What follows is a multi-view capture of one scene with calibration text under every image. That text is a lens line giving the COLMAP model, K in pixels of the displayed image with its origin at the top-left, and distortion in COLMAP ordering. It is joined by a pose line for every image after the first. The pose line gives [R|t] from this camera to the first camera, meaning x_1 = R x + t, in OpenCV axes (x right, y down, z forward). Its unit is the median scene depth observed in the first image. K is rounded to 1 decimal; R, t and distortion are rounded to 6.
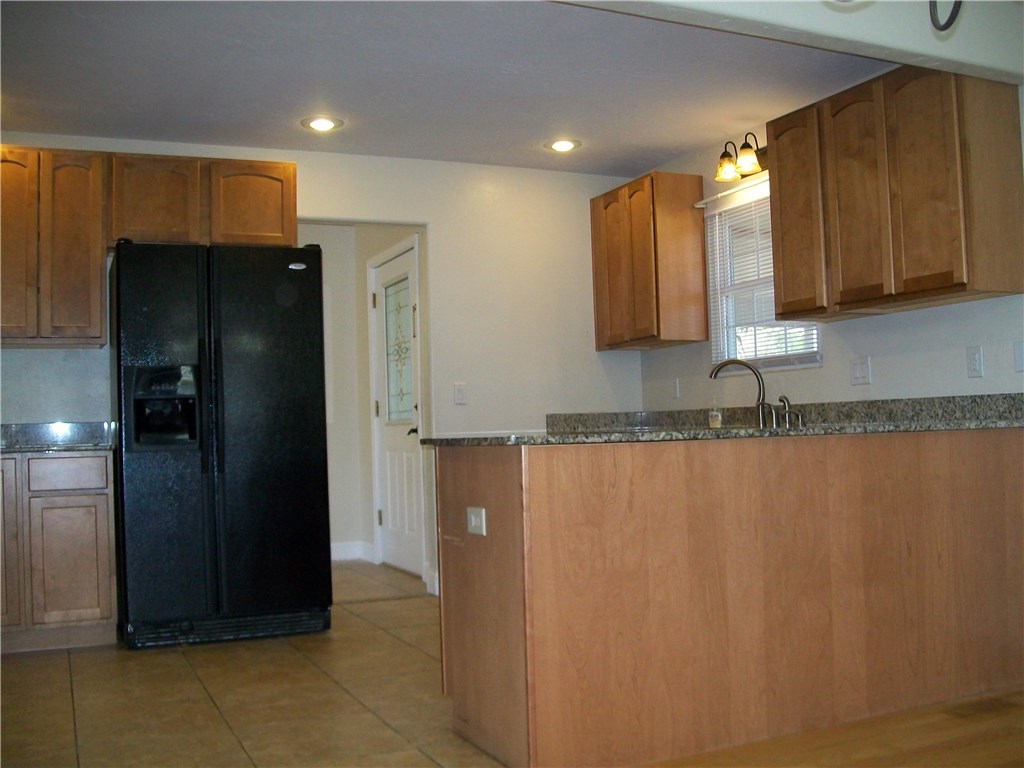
lens RADIAL K [[1061.3, 0, 516.9], [0, 1061.3, 382.9], [0, 0, 1]] dist [-0.137413, 0.000000]
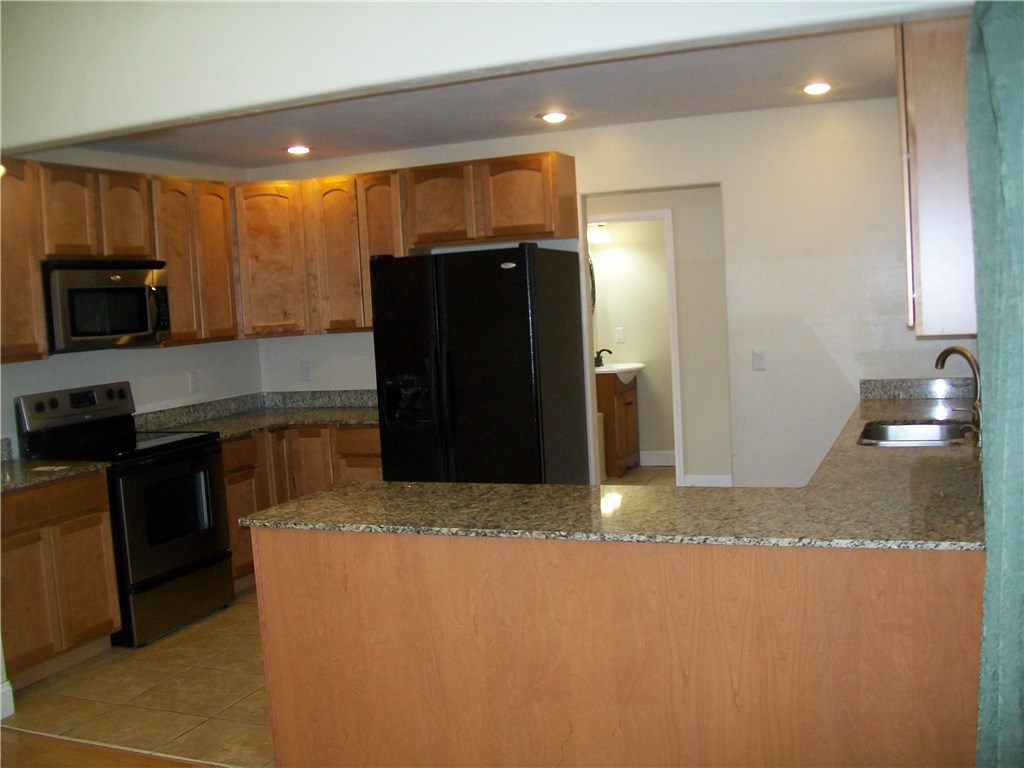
lens RADIAL K [[1061.3, 0, 517.3], [0, 1061.3, 386.9], [0, 0, 1]] dist [-0.137413, 0.000000]
pose [[0.686620, 0.050171, -0.725284, 0.655325], [0.069882, 0.988442, 0.134531, -0.144990], [0.723650, -0.143056, 0.675178, 0.266081]]
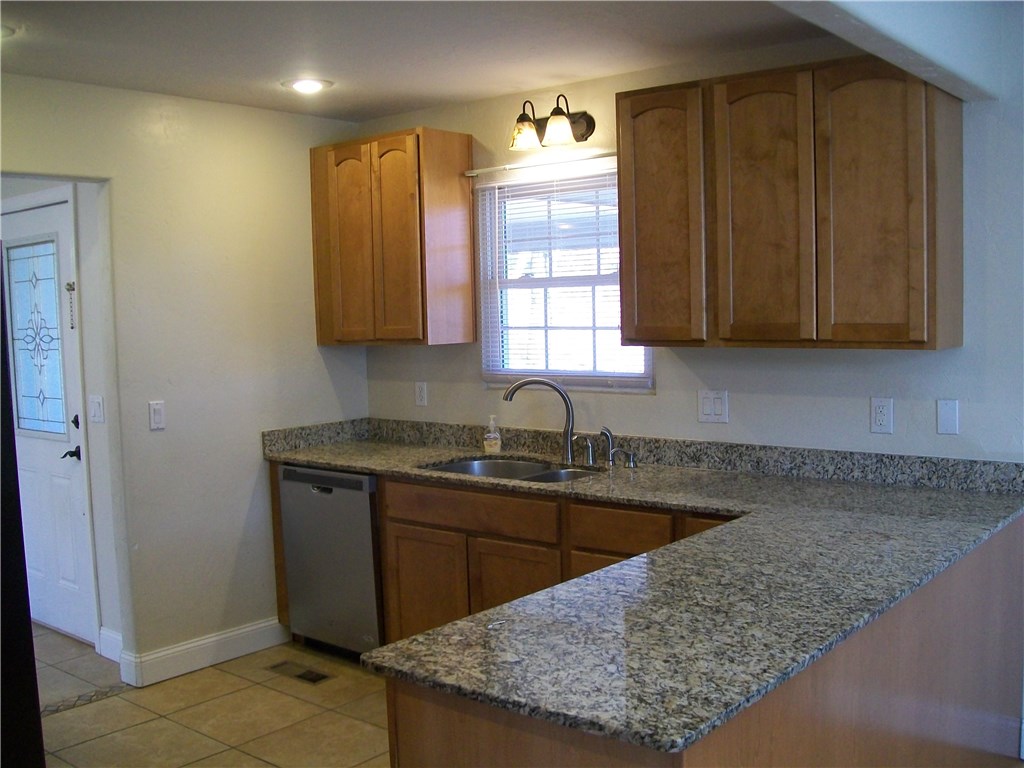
lens RADIAL K [[1061.3, 0, 508.0], [0, 1061.3, 394.1], [0, 0, 1]] dist [-0.137413, 0.000000]
pose [[0.897580, -0.034025, 0.439536, -0.206047], [-0.017743, 0.993421, 0.113135, -0.121961], [-0.440494, -0.109346, 0.891072, 0.334039]]
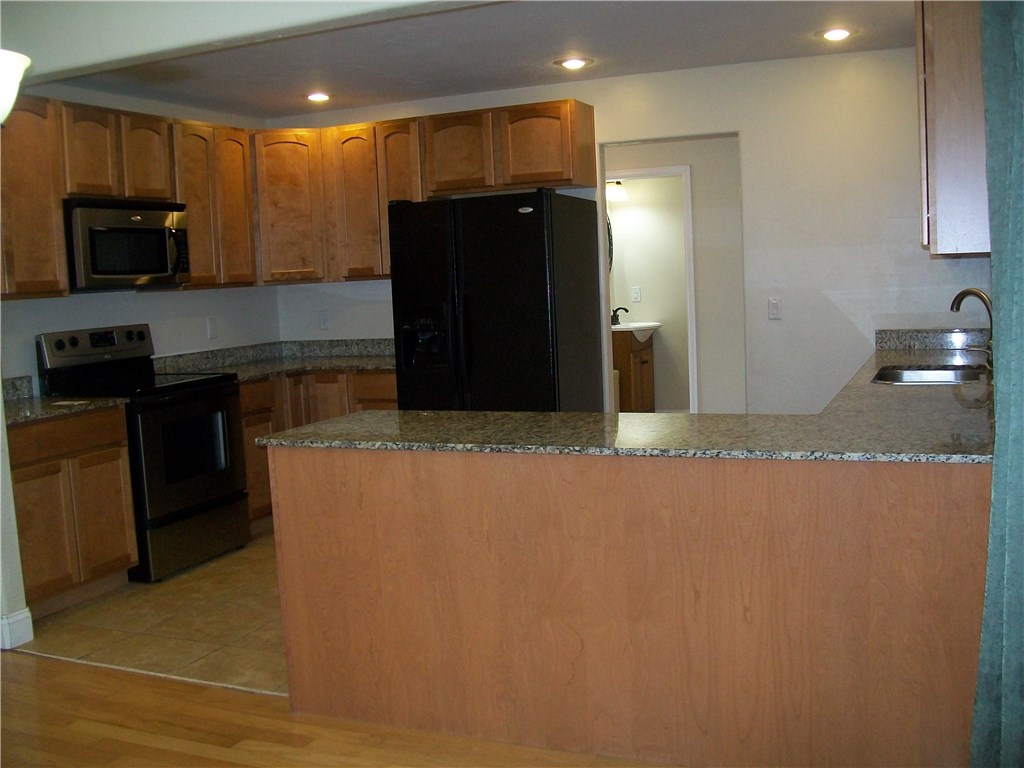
lens RADIAL K [[1061.3, 0, 514.7], [0, 1061.3, 387.3], [0, 0, 1]] dist [-0.137413, 0.000000]
pose [[0.672834, 0.074444, -0.736038, 0.662435], [0.060414, 0.986072, 0.154959, -0.108698], [0.737322, -0.148728, 0.658966, 0.256911]]
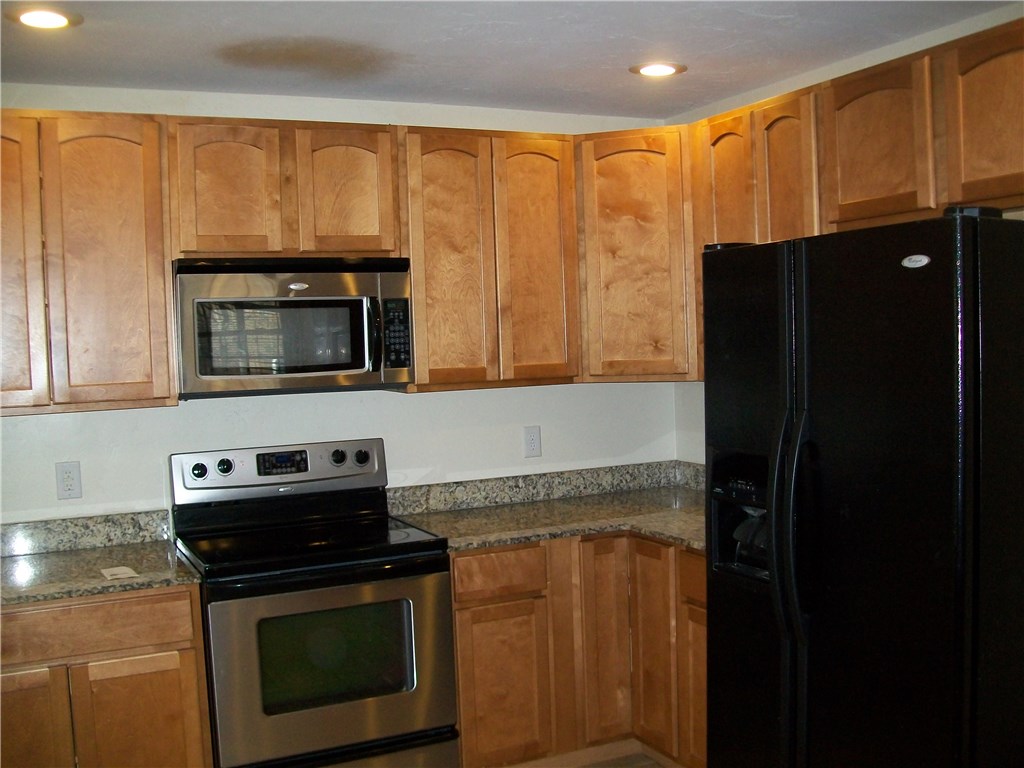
lens RADIAL K [[1061.3, 0, 515.6], [0, 1061.3, 386.7], [0, 0, 1]] dist [-0.137413, 0.000000]
pose [[0.019575, 0.074157, -0.997054, 0.275332], [0.077256, 0.994152, 0.075458, -0.113300], [0.996819, -0.078505, 0.013731, 0.880551]]
